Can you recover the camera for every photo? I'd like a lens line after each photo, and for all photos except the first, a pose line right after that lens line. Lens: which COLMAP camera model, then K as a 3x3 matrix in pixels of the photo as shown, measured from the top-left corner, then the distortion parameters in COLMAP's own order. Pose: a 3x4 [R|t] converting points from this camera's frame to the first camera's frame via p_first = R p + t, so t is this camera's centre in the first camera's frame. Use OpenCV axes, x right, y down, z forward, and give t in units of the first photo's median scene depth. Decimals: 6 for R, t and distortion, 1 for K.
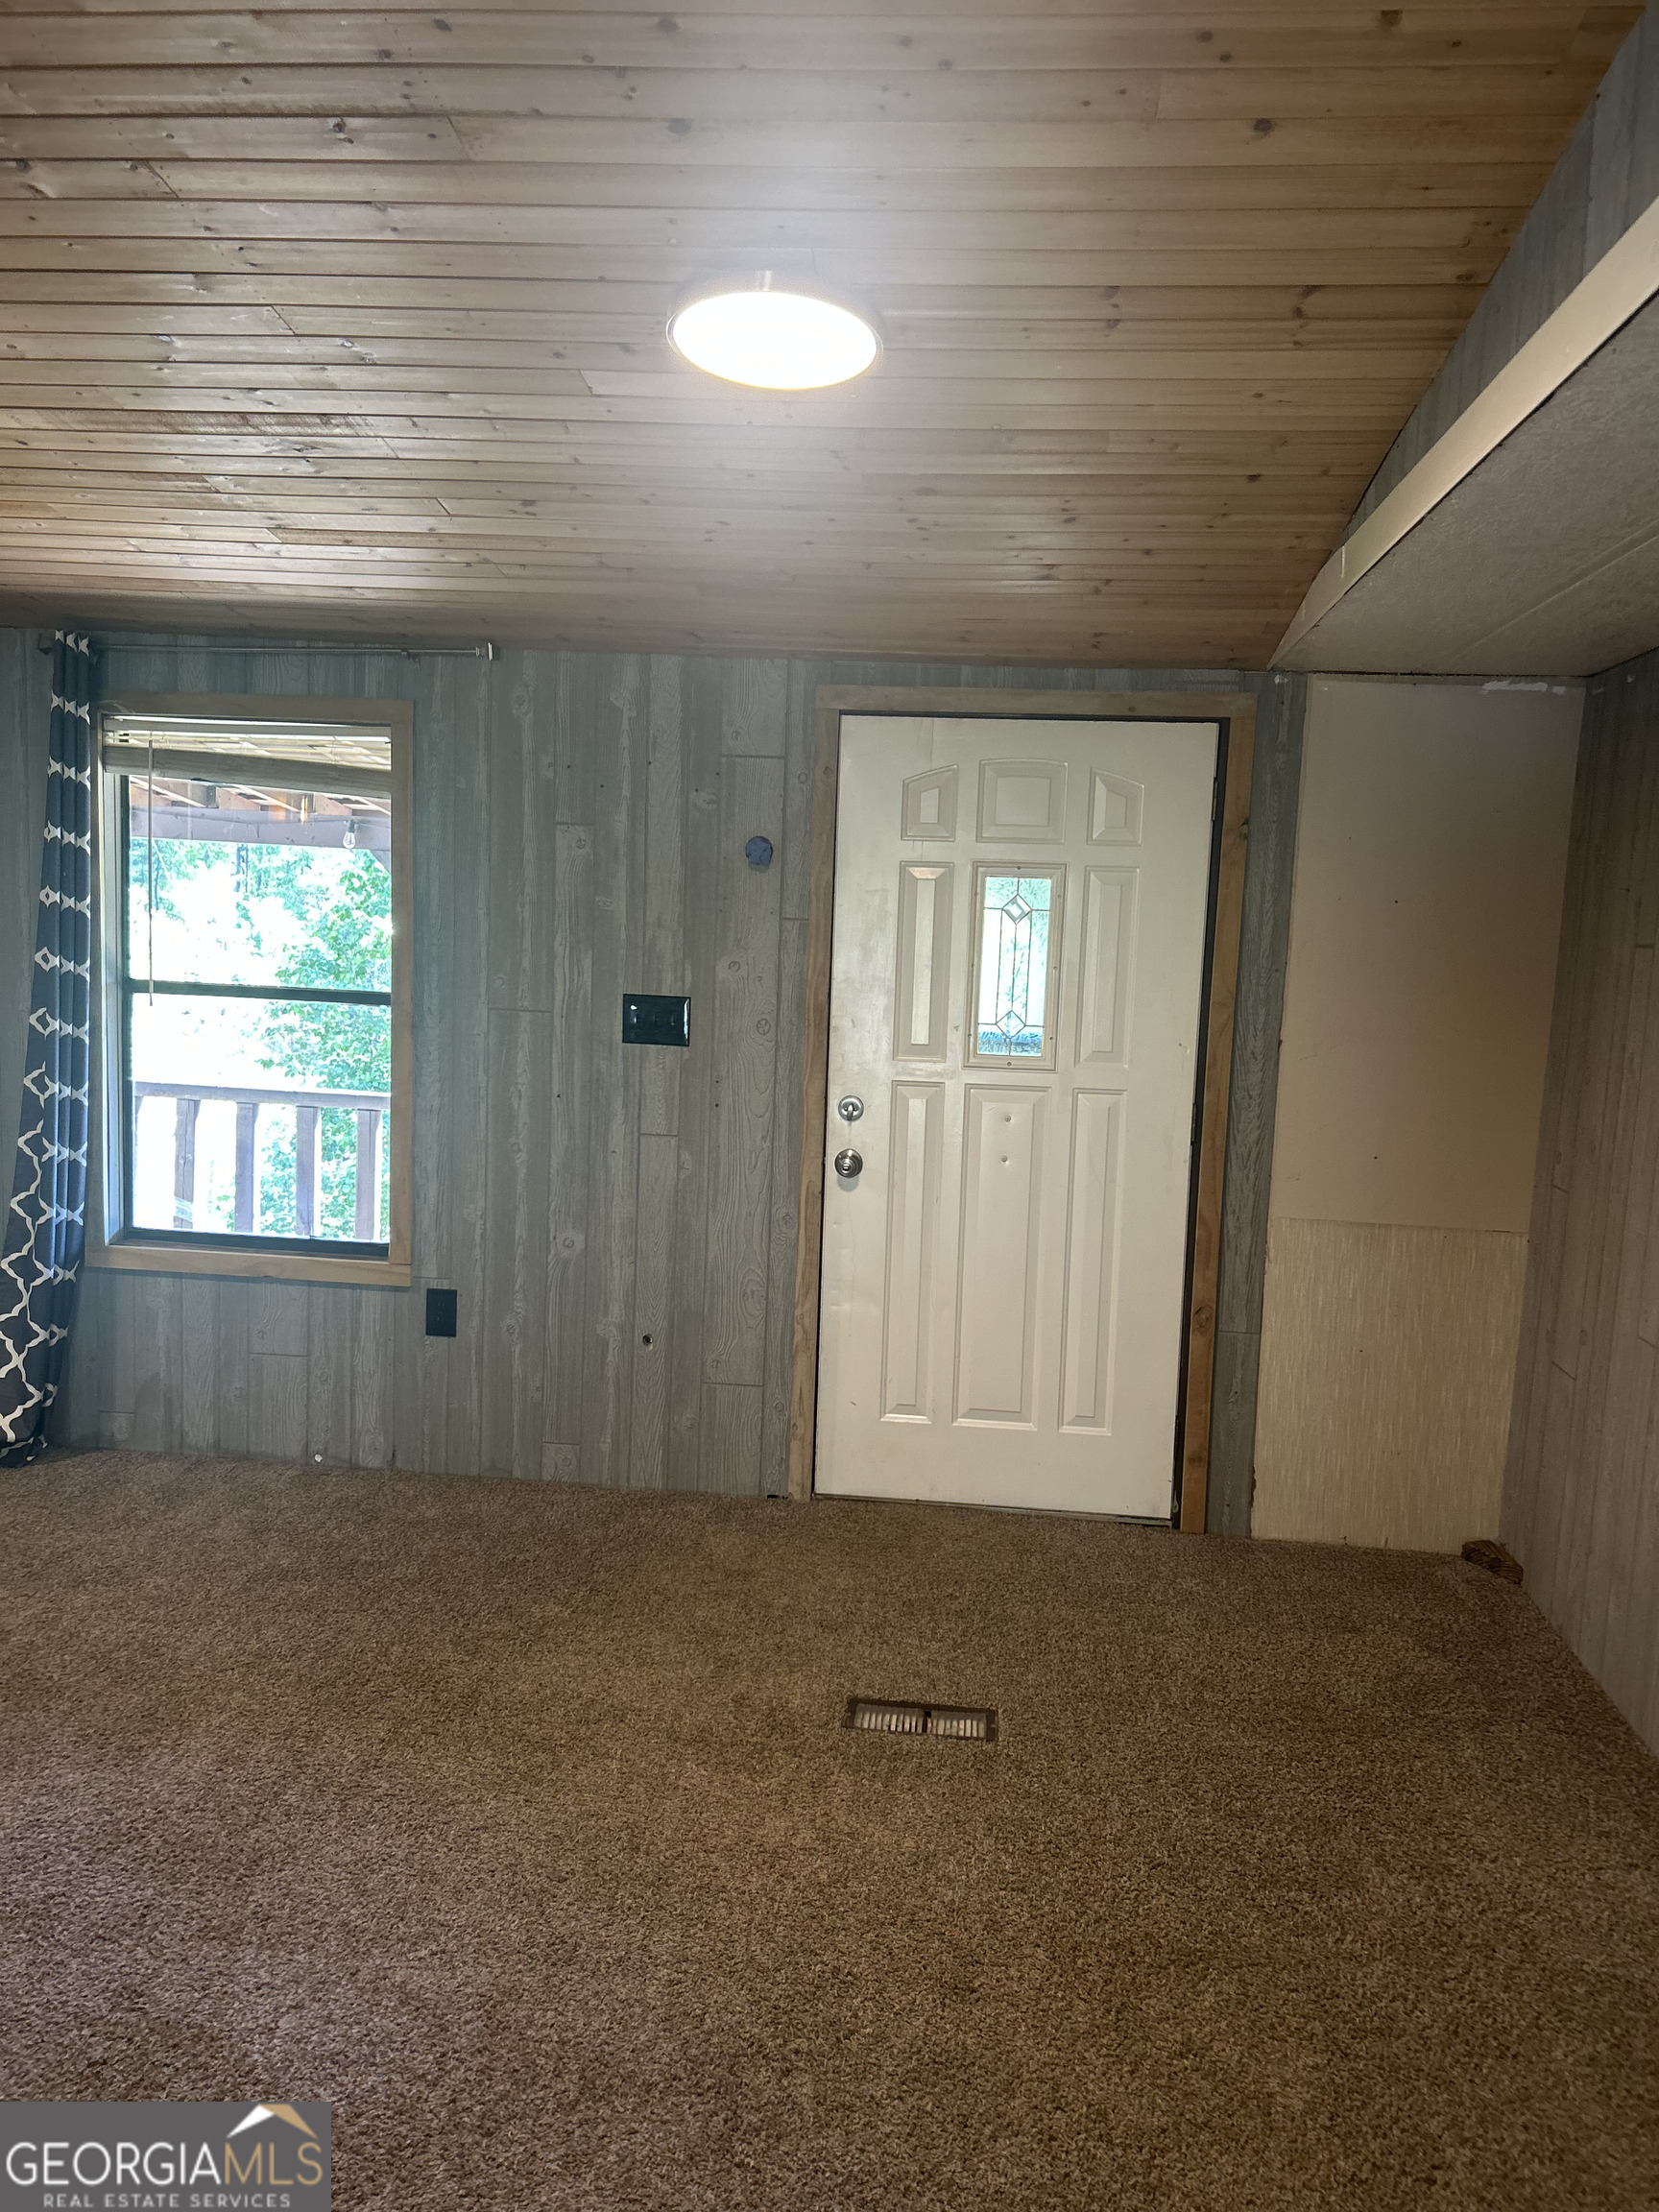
lens RADIAL K [[1662.1, 0, 831.0], [0, 1662.1, 1097.2], [0, 0, 1]] dist [0.044676, 0.000811]
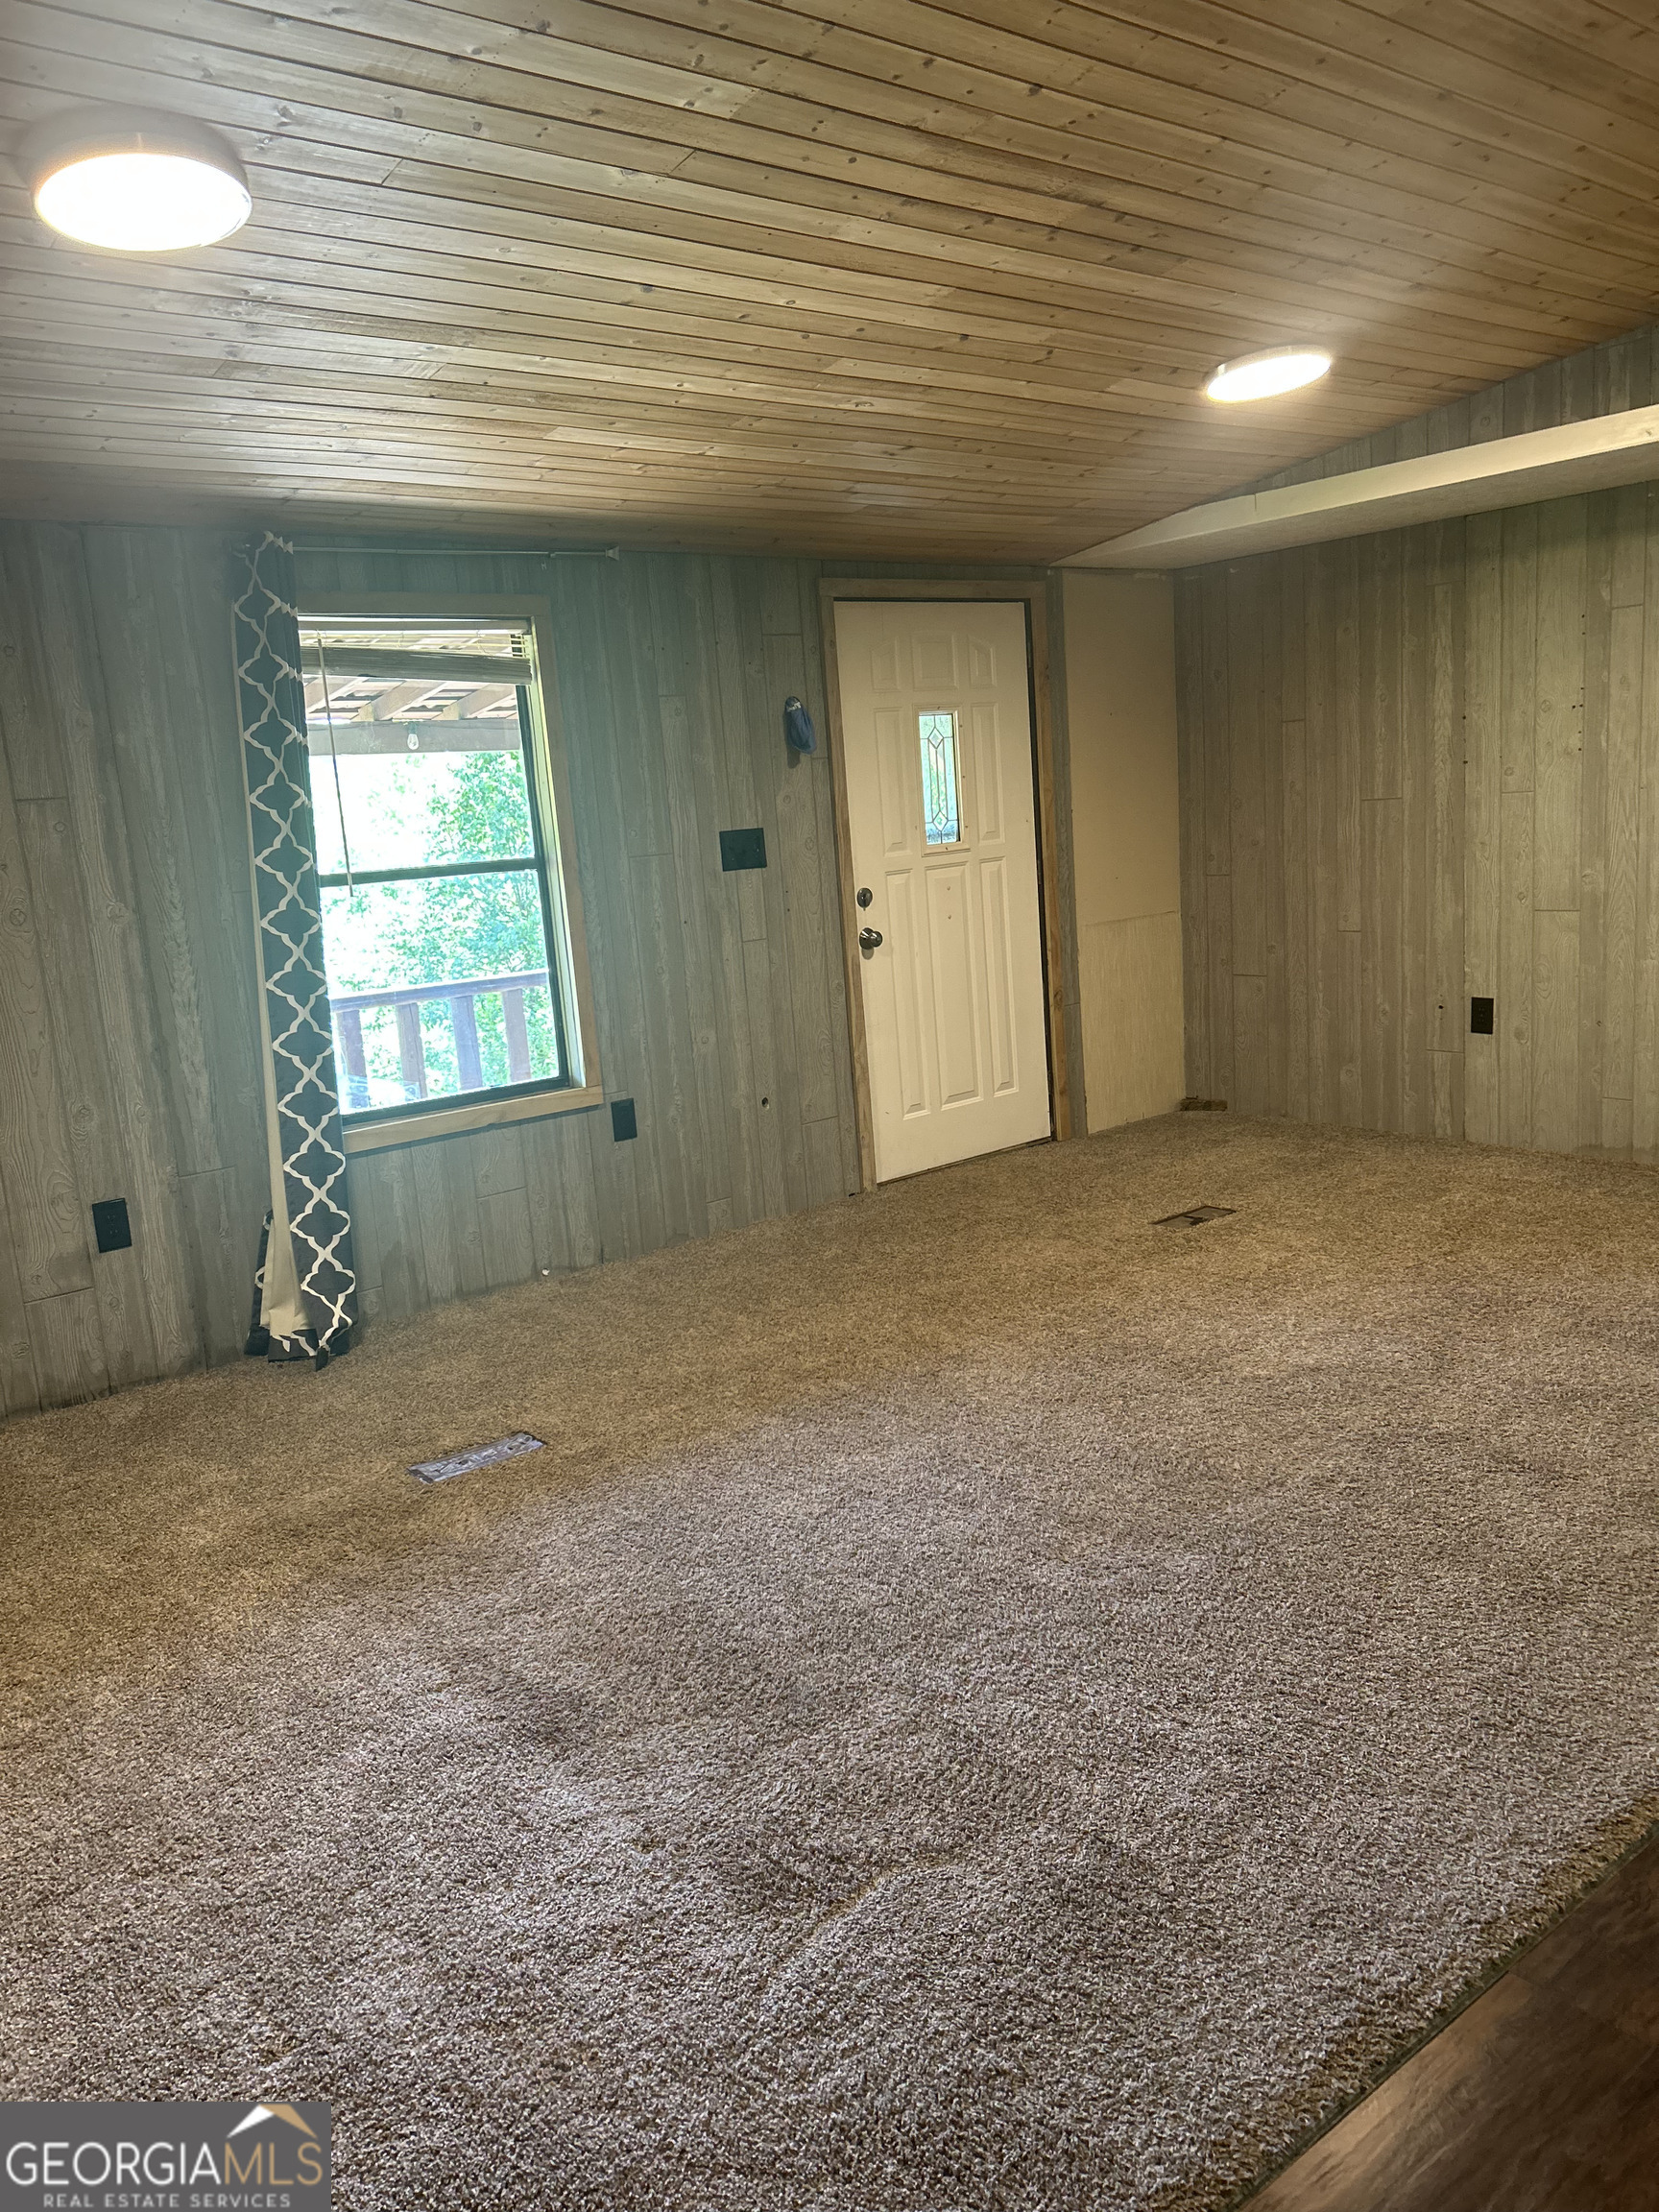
lens RADIAL K [[1662.1, 0, 836.1], [0, 1662.1, 1117.5], [0, 0, 1]] dist [0.044676, 0.000811]
pose [[0.702862, -0.227699, 0.673897, -0.940794], [0.172263, 0.973668, 0.149320, -0.024360], [-0.690152, 0.011137, 0.723579, 0.035697]]
